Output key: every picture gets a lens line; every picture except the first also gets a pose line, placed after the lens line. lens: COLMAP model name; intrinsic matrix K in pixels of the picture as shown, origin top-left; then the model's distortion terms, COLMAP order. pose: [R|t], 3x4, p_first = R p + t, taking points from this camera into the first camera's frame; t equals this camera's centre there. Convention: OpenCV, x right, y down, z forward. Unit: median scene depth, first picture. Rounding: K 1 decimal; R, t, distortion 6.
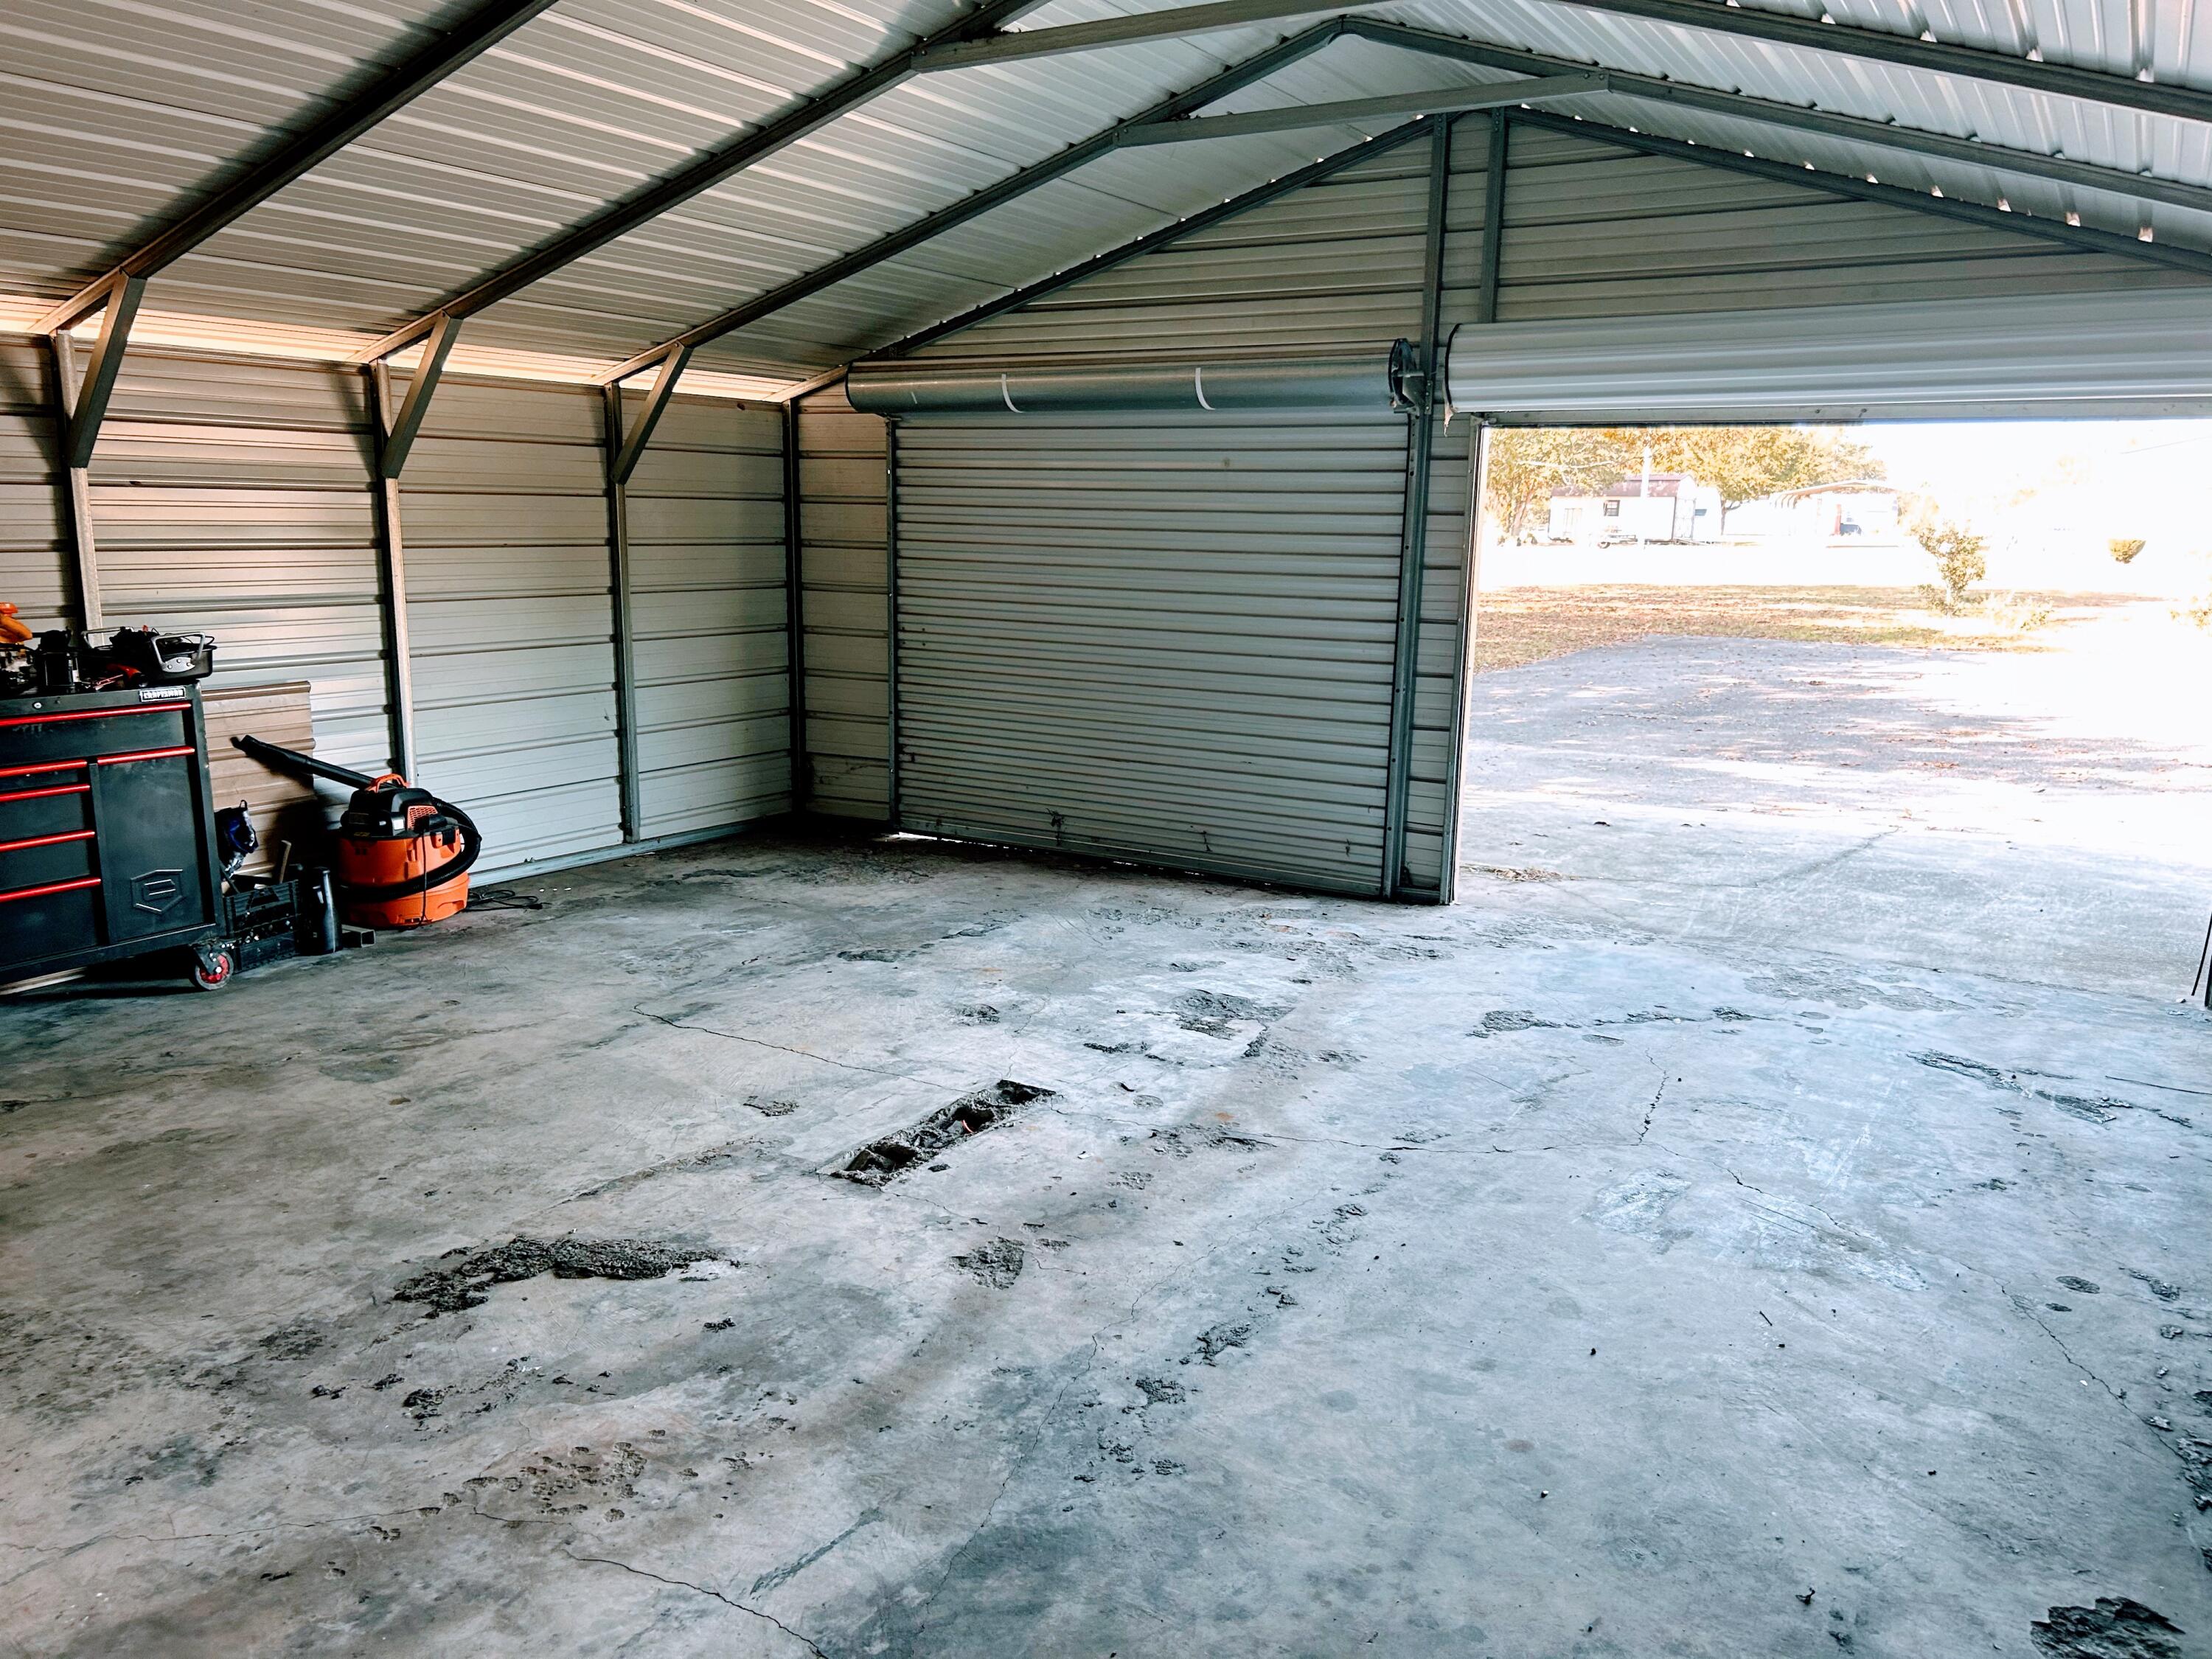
lens RADIAL K [[1651.2, 0, 1106.0], [0, 1651.2, 829.5], [0, 0, 1]] dist [0.126539, -0.180883]
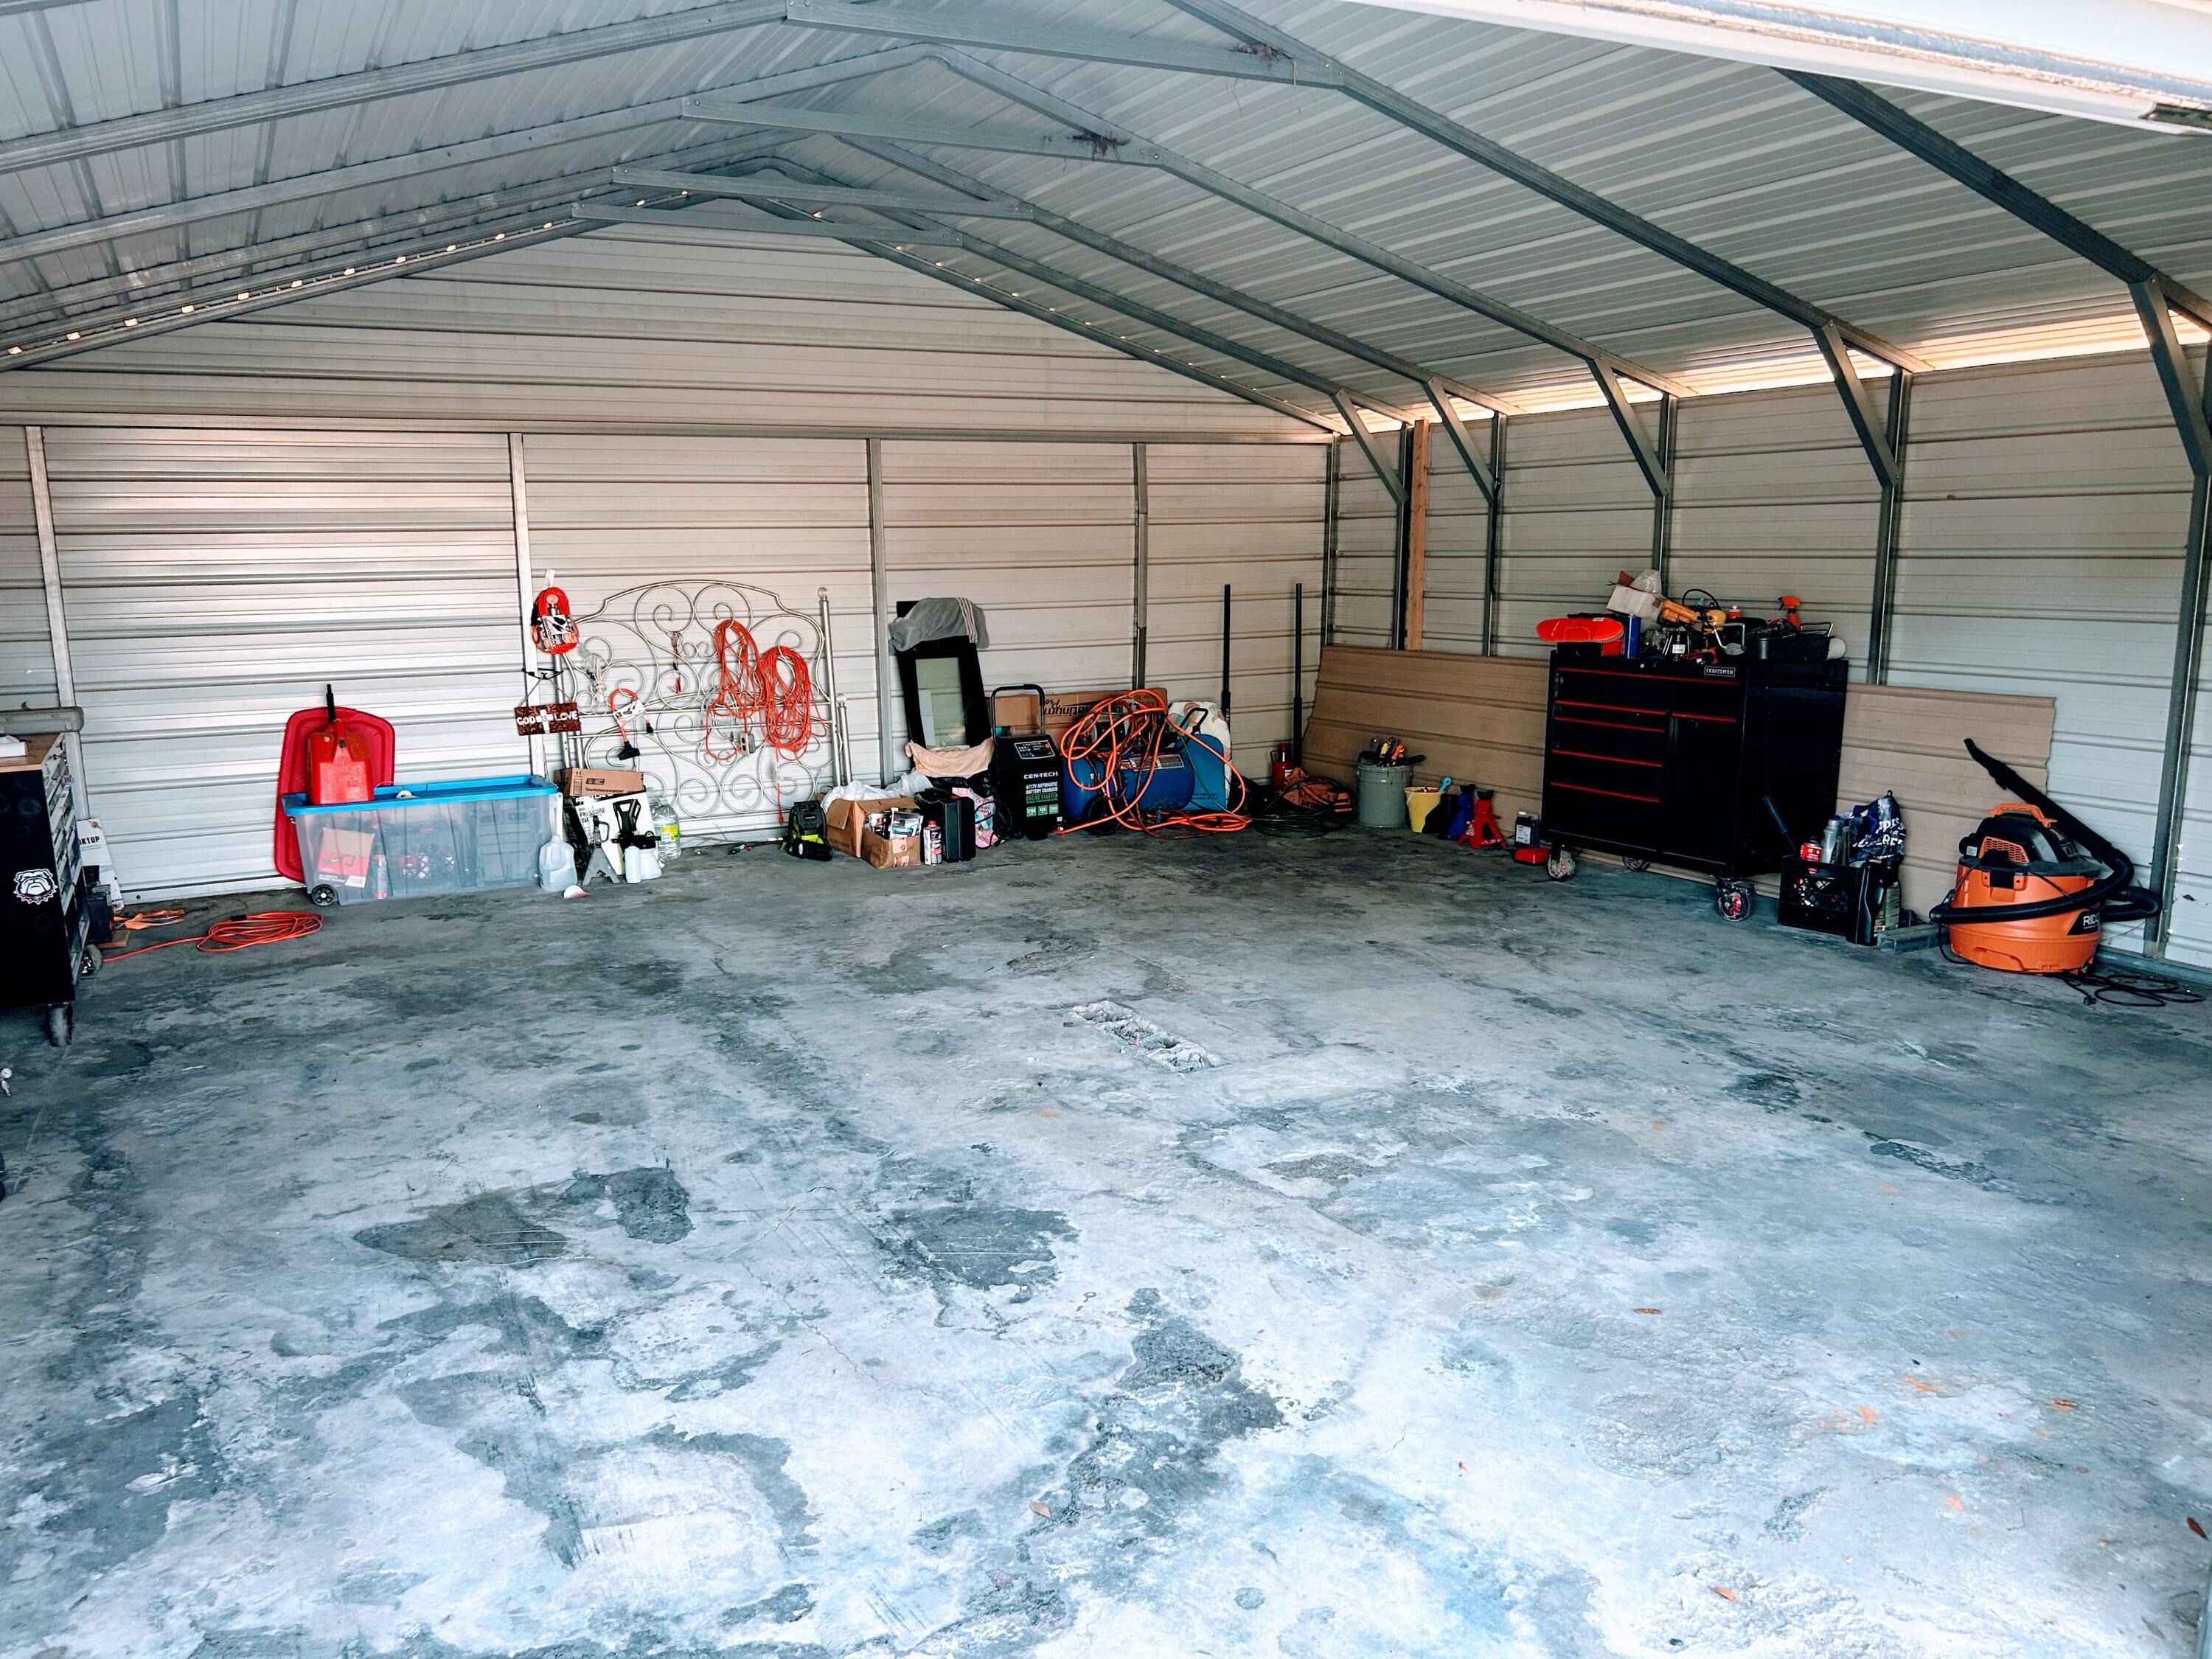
lens RADIAL K [[1651.2, 0, 1106.0], [0, 1651.2, 829.5], [0, 0, 1]] dist [0.126539, -0.180883]
pose [[-0.510750, 0.140892, -0.848106, 0.753730], [-0.153747, 0.955609, 0.251342, -0.213786], [0.845870, 0.258766, -0.466416, 1.245954]]
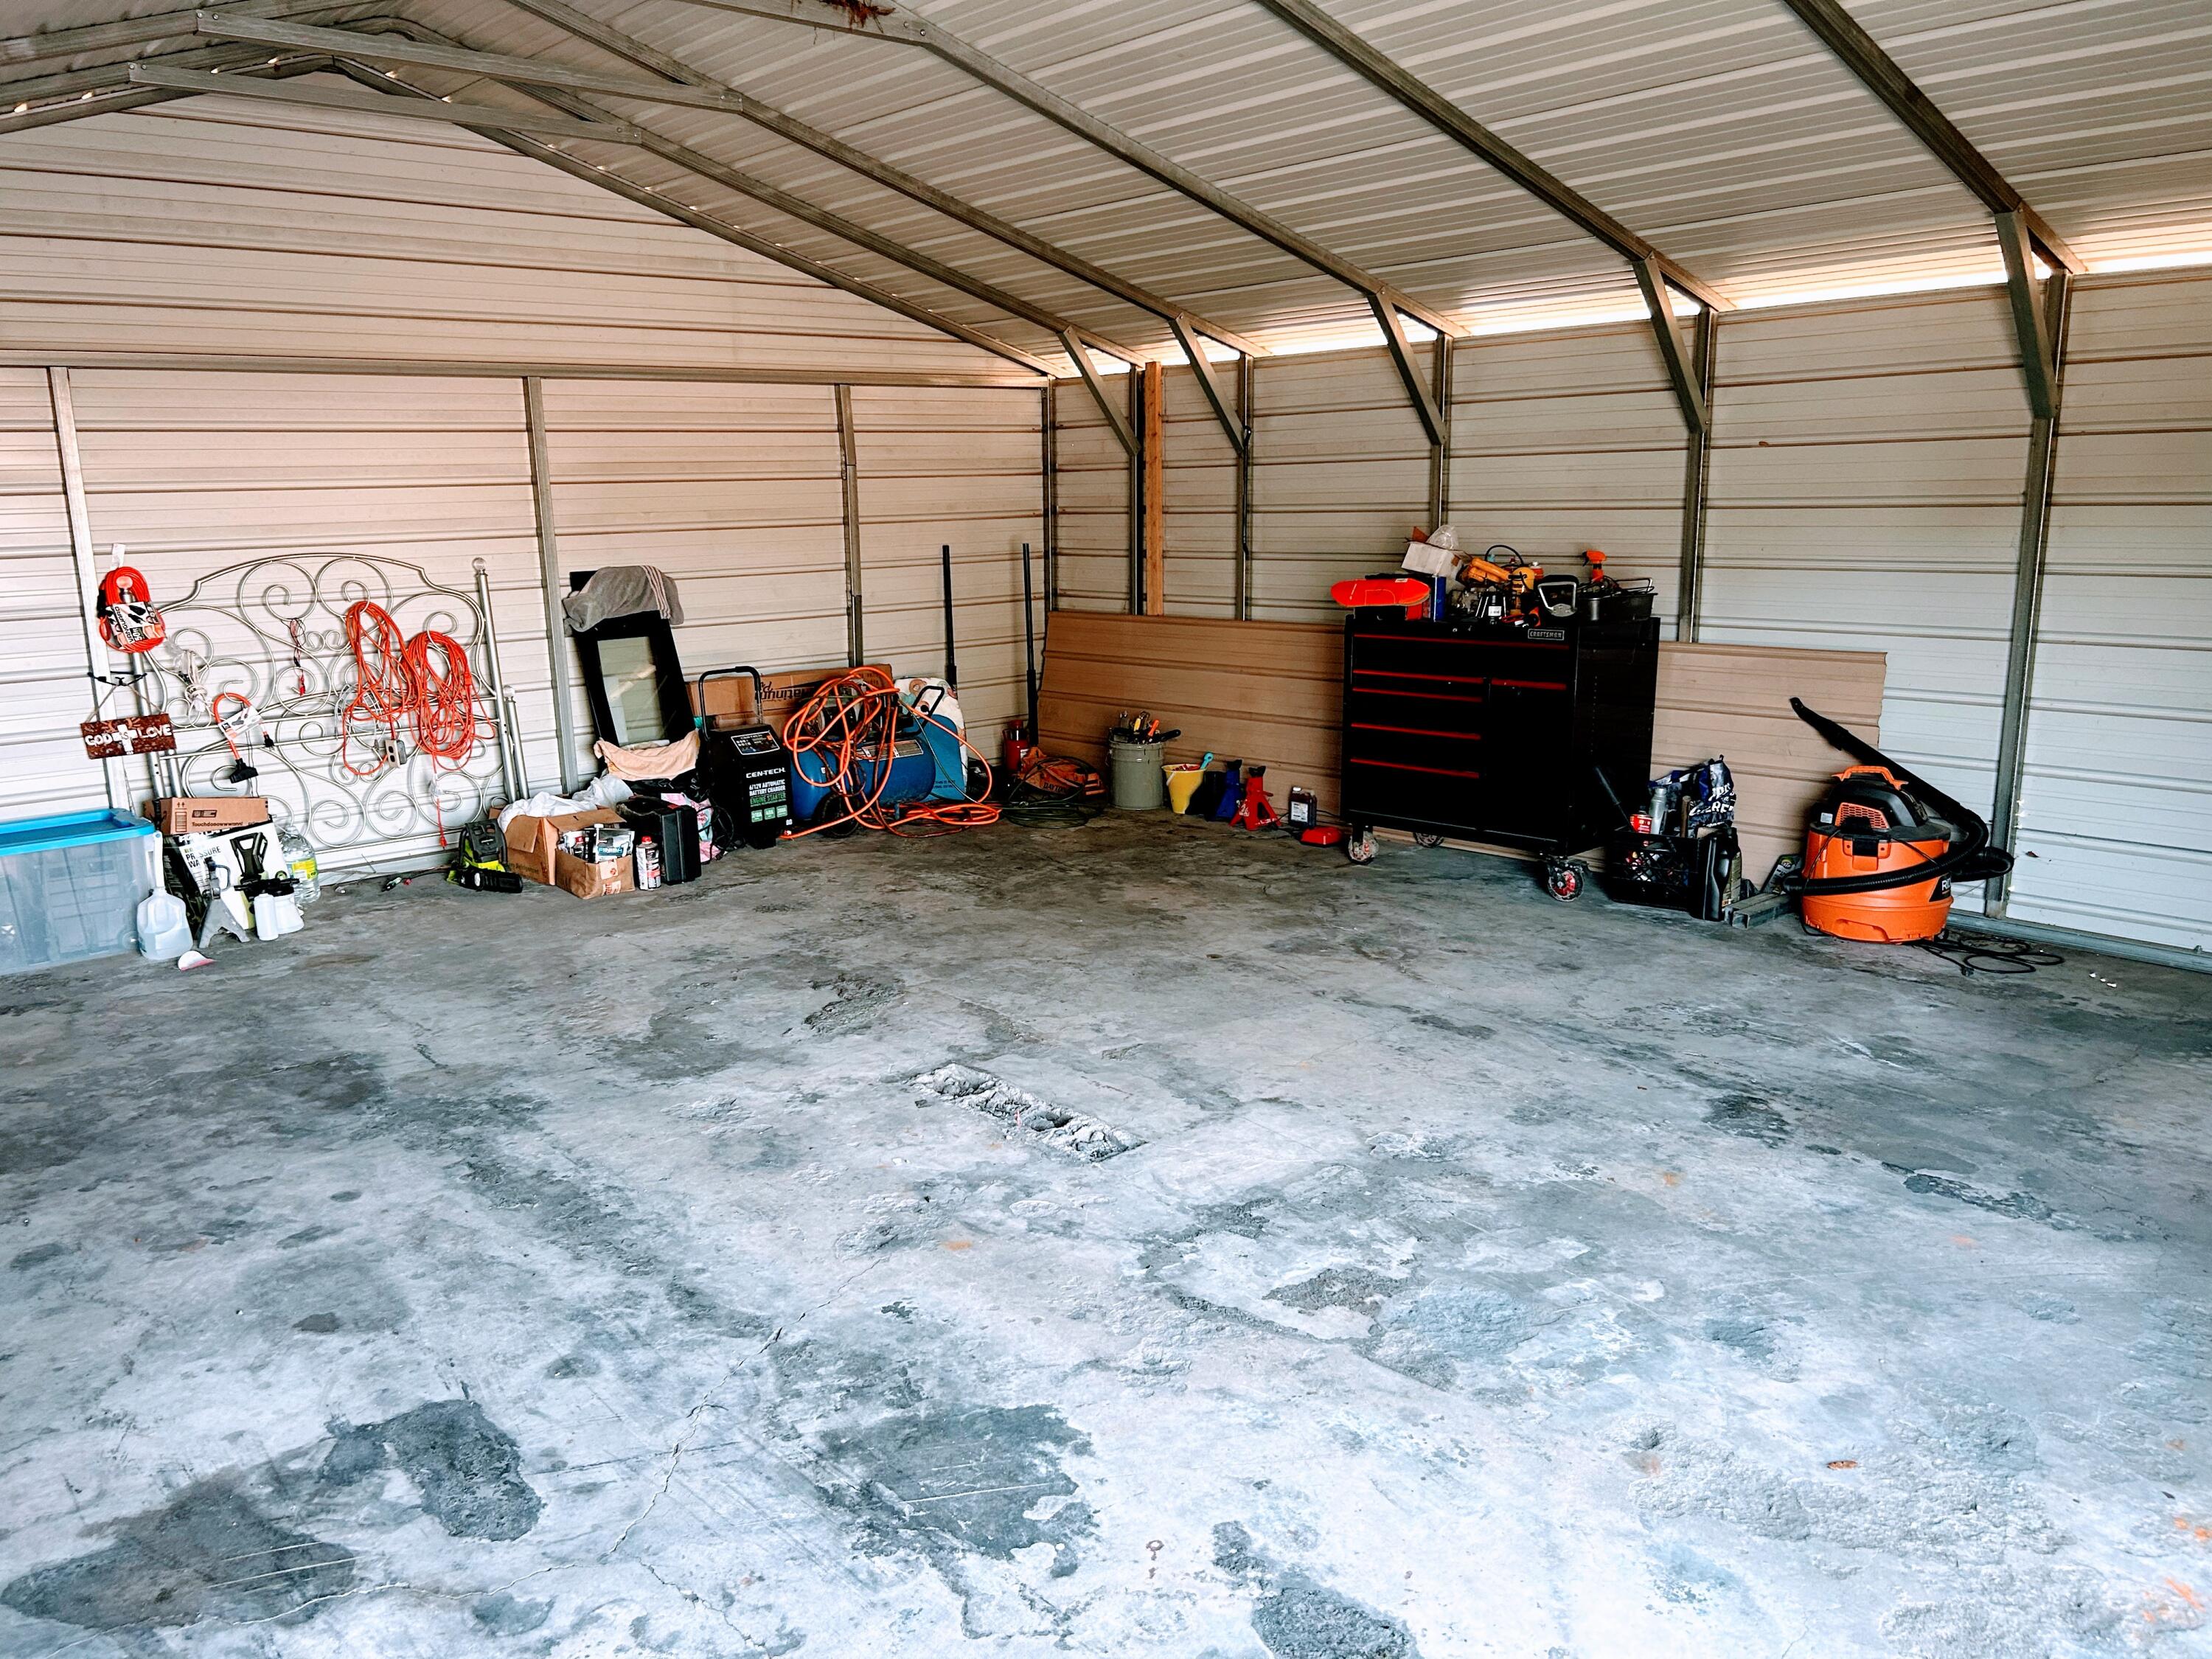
lens RADIAL K [[1659.3, 0, 1086.5], [0, 1659.3, 835.3], [0, 0, 1]] dist [0.057973, -0.036911]
pose [[-0.294942, 0.190983, -0.936234, 0.641991], [-0.157334, 0.956741, 0.244731, -0.181865], [0.942473, 0.219483, -0.252135, 1.039192]]
